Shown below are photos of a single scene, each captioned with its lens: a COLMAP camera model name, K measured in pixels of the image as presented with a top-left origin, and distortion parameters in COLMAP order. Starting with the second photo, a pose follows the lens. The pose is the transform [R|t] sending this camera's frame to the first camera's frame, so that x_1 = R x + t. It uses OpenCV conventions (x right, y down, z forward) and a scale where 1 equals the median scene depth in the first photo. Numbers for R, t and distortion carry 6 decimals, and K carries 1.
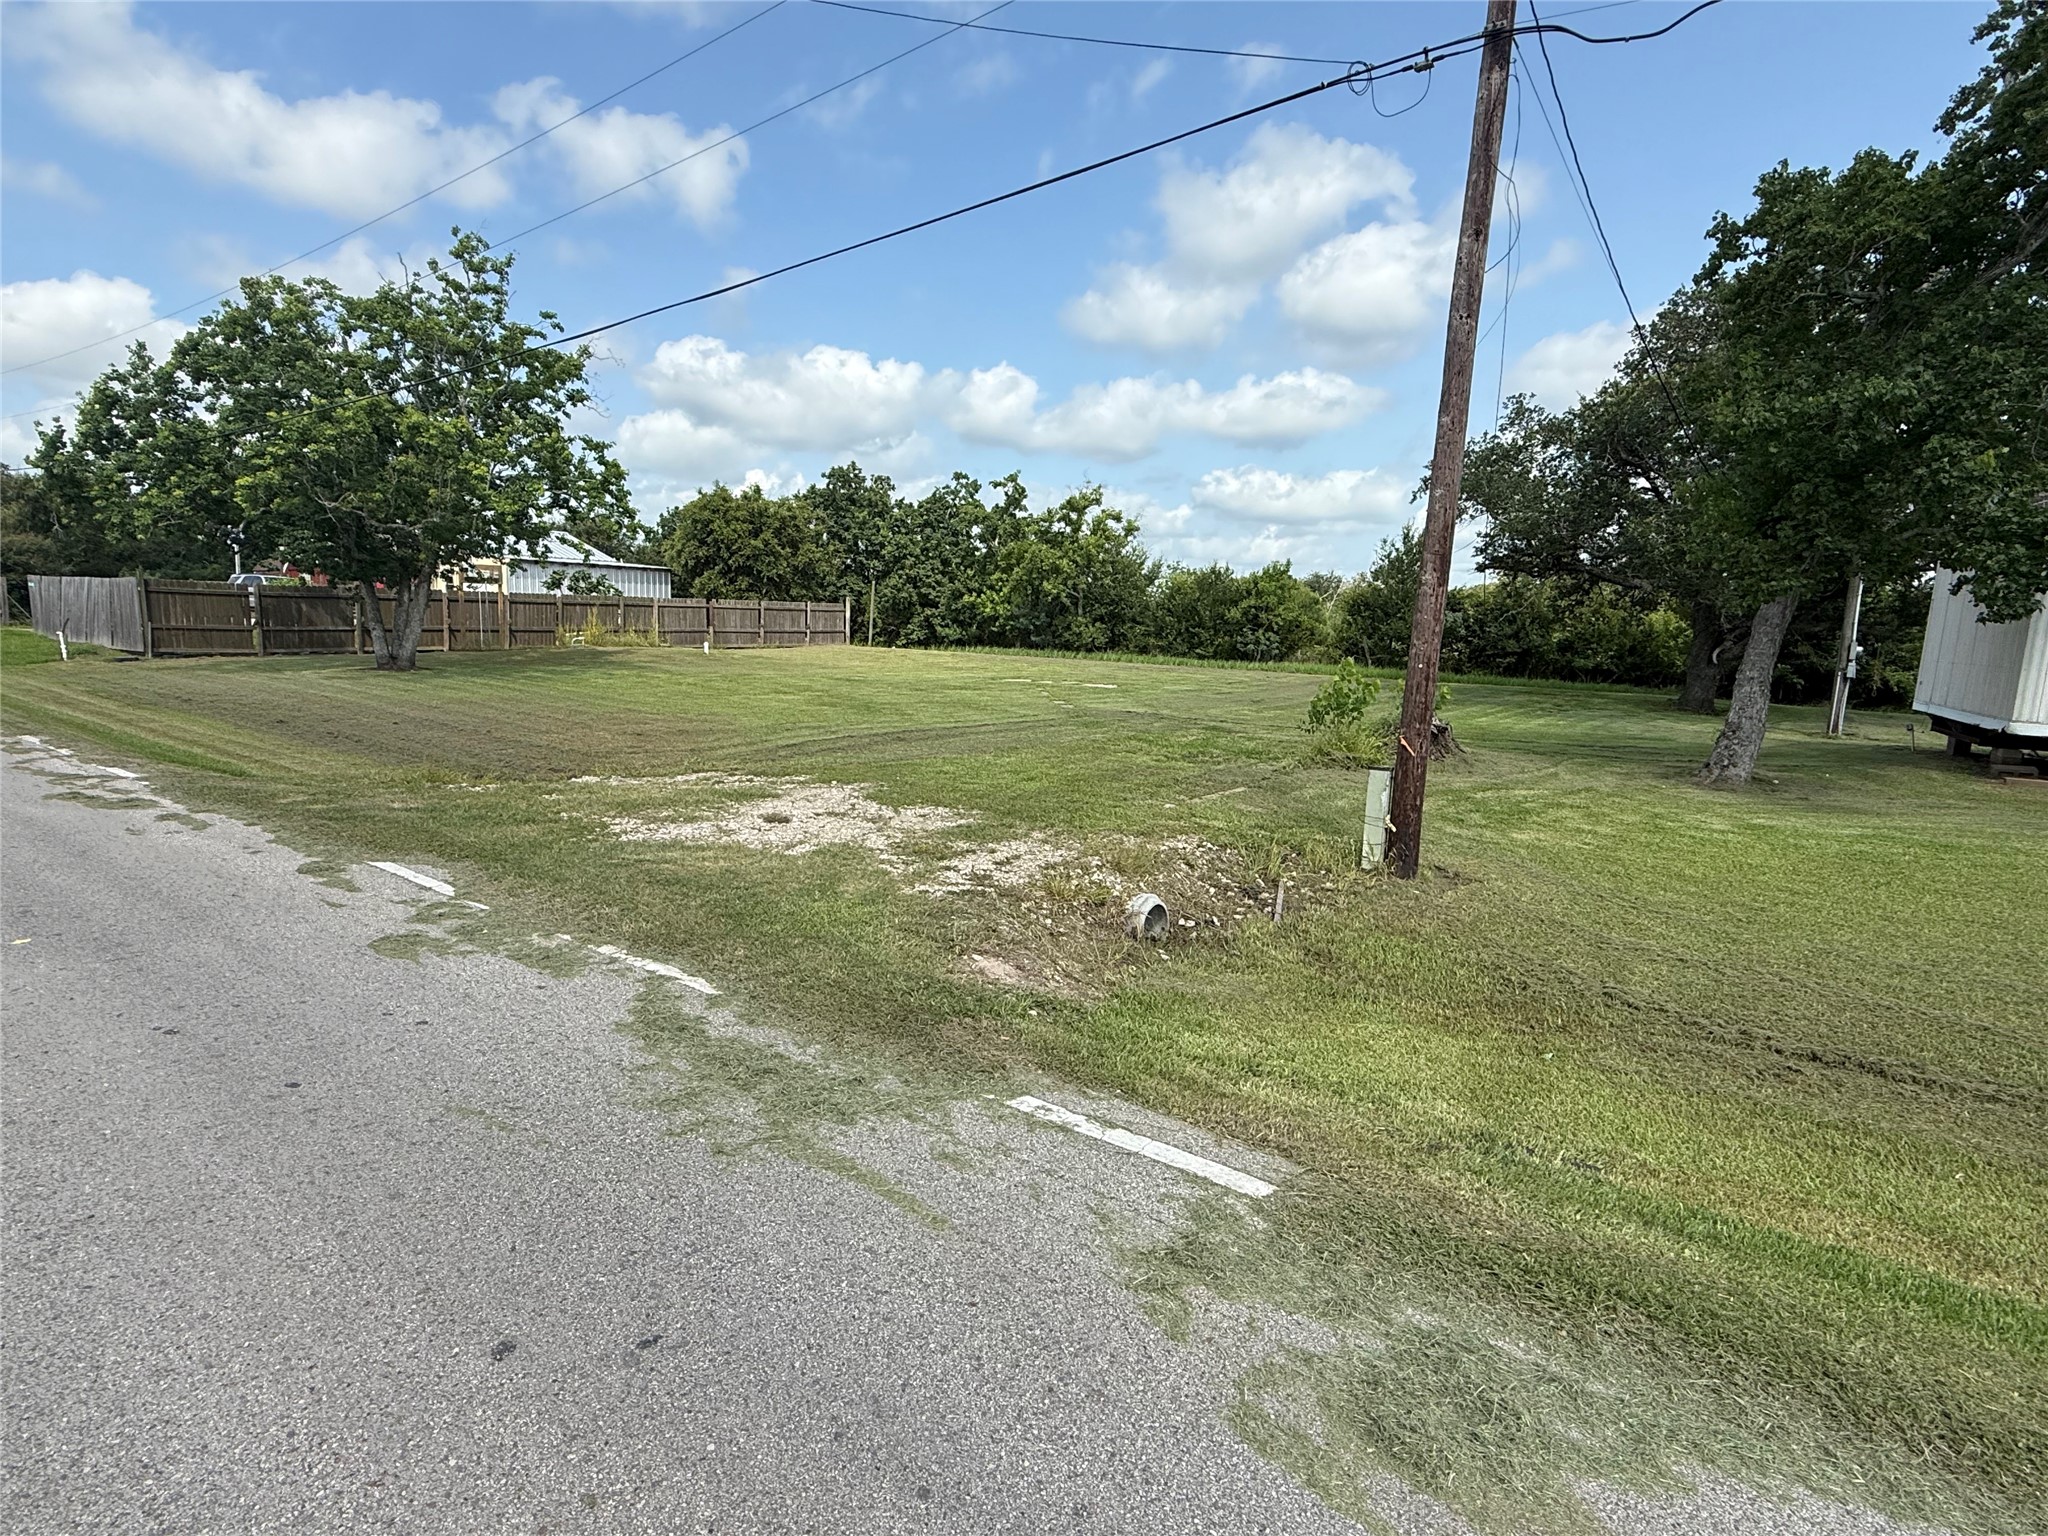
lens RADIAL K [[1042.5, 0, 1028.4], [0, 1042.5, 779.1], [0, 0, 1]] dist [0.002708, -0.000425]
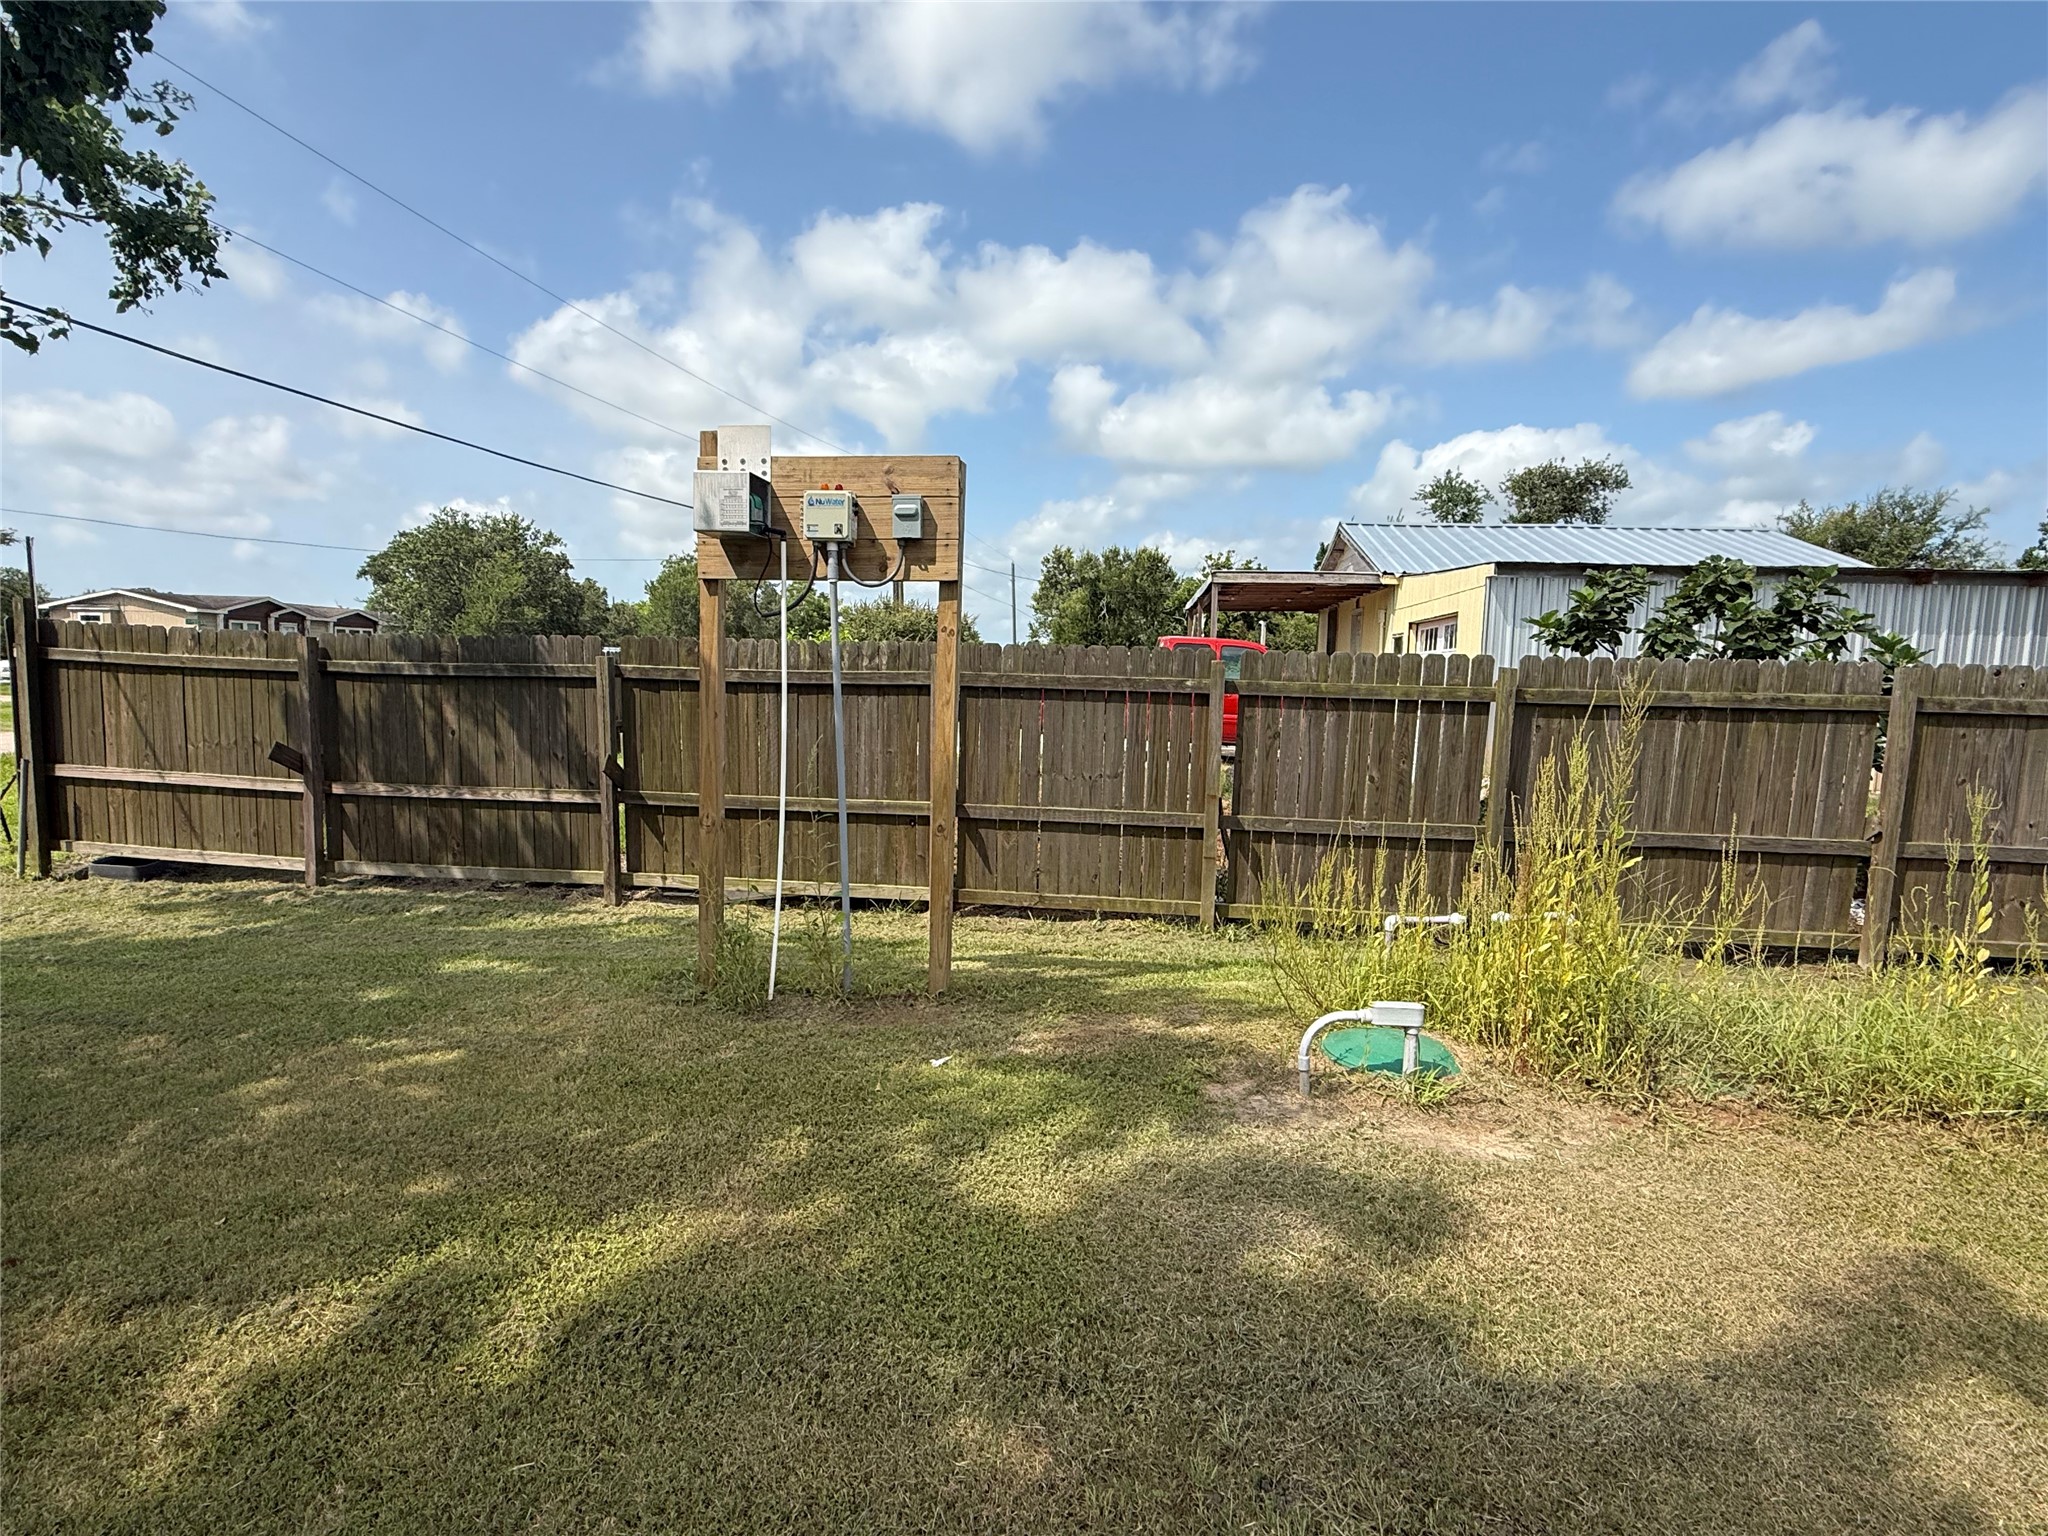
lens RADIAL K [[1042.5, 0, 1028.4], [0, 1042.5, 779.1], [0, 0, 1]] dist [0.002708, -0.000425]
pose [[0.477912, 0.069912, -0.875621, -0.254009], [-0.148776, 0.988868, -0.002248, -0.110970], [0.865717, 0.131346, 0.482993, 0.653624]]
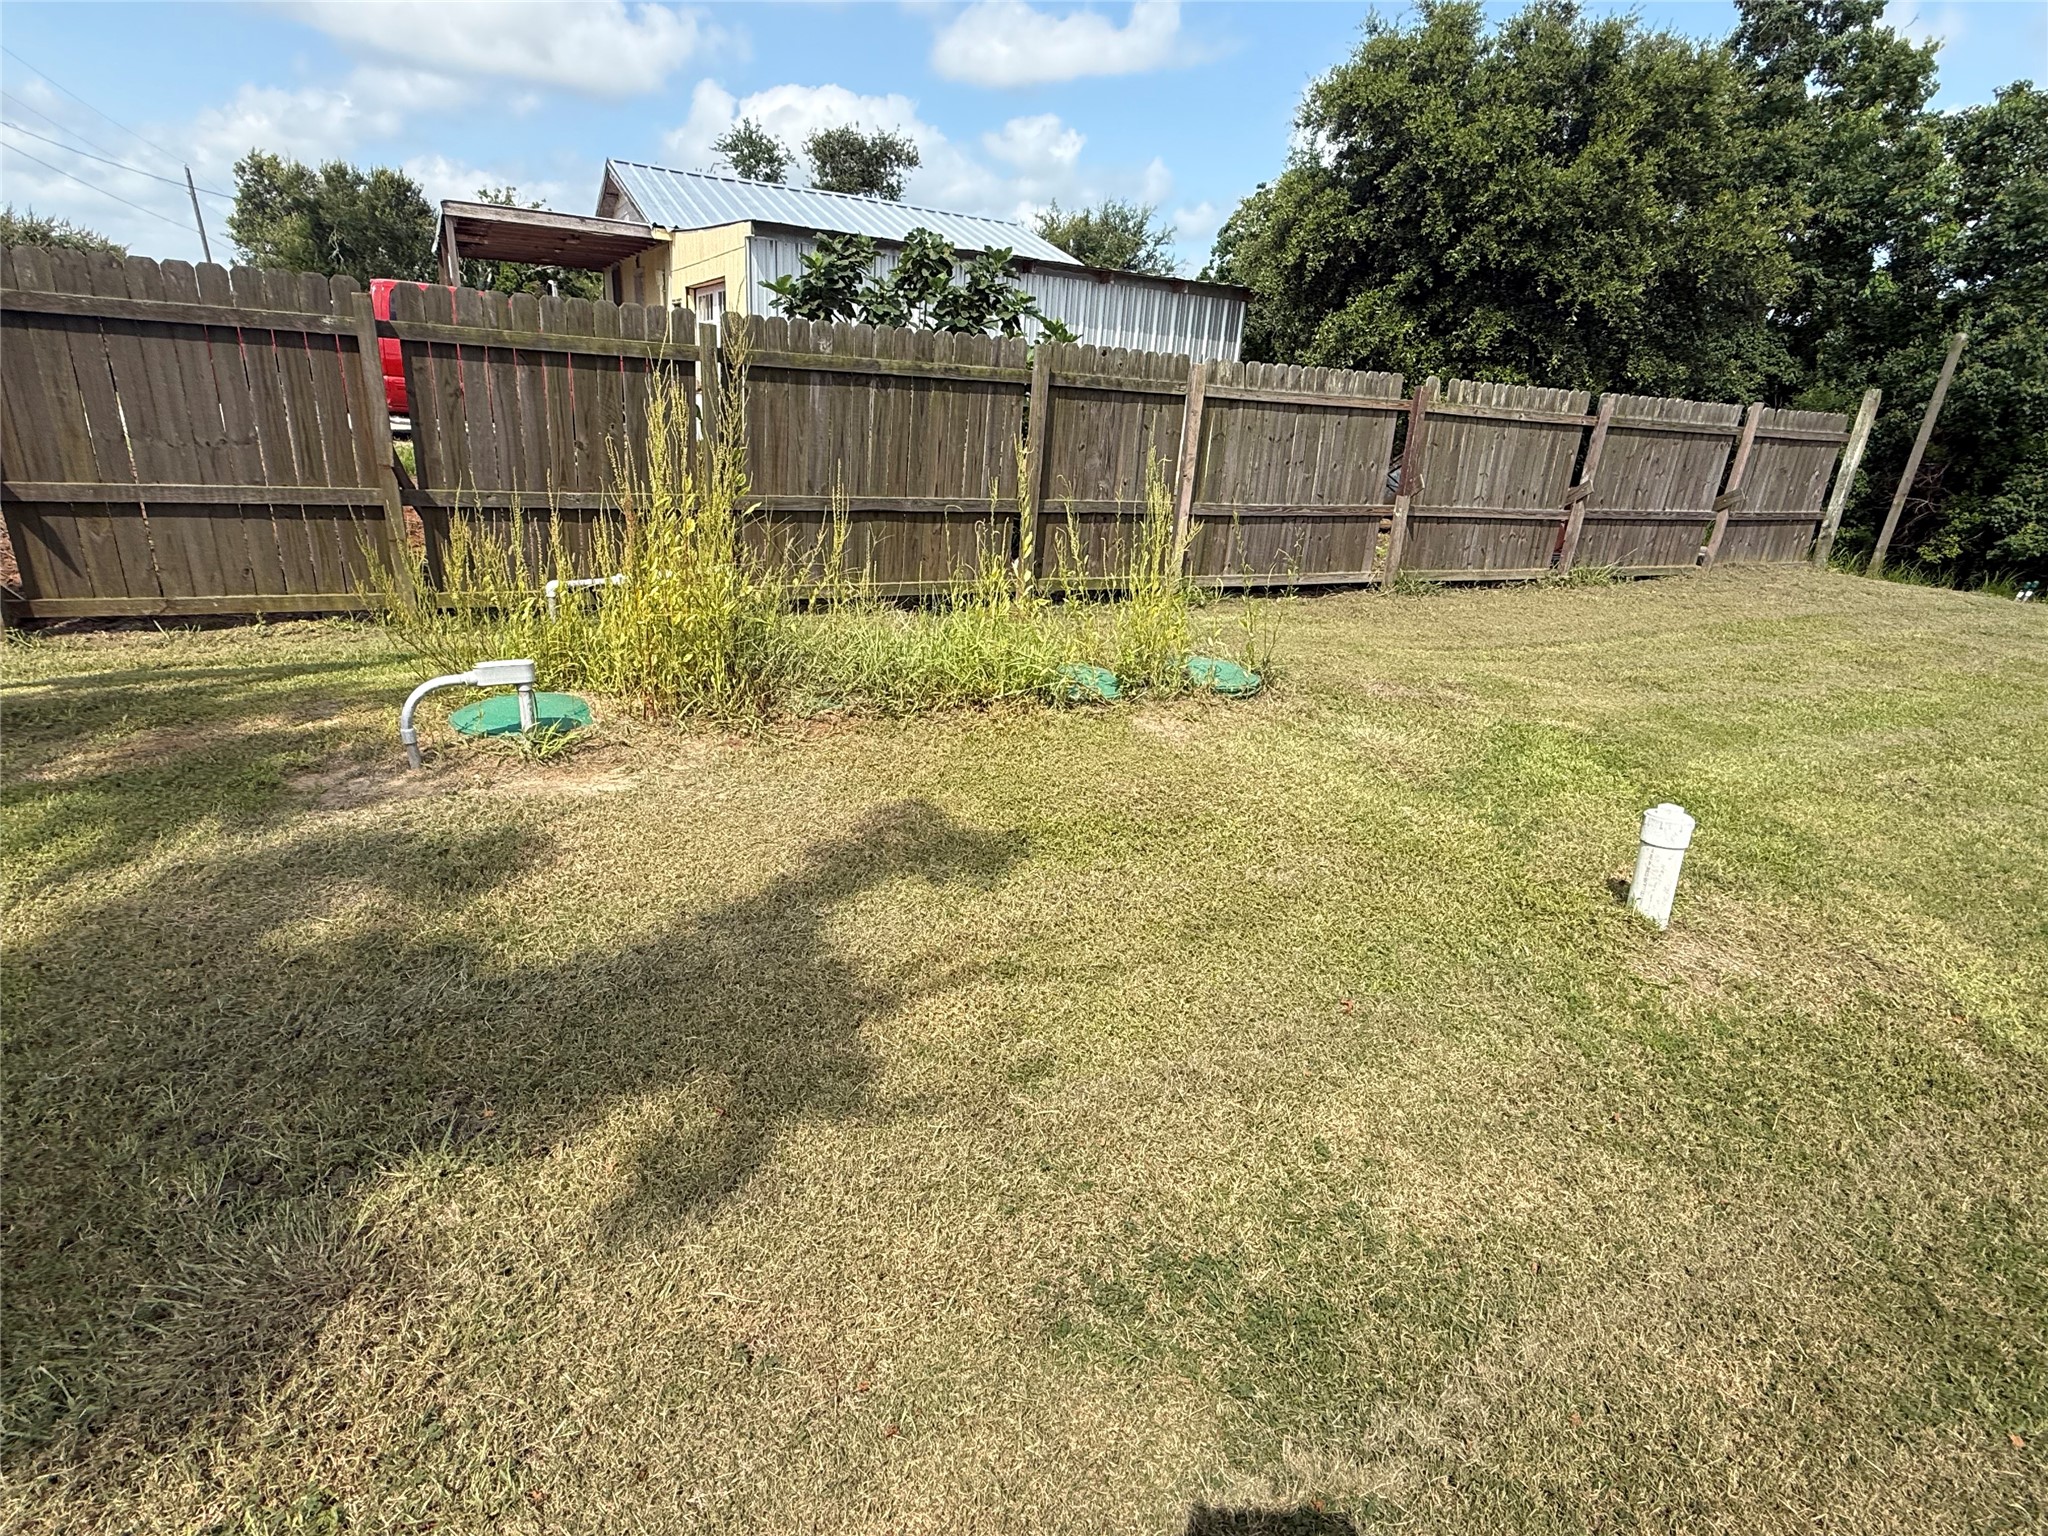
lens RADIAL K [[1051.4, 0, 1024.0], [0, 1051.4, 768.0], [0, 0, 1]] dist [-0.000438, -0.000190]
pose [[0.884291, 0.182560, -0.429769, -0.239922], [-0.109723, 0.975872, 0.188773, -0.109487], [0.453862, -0.119775, 0.882986, 0.667471]]
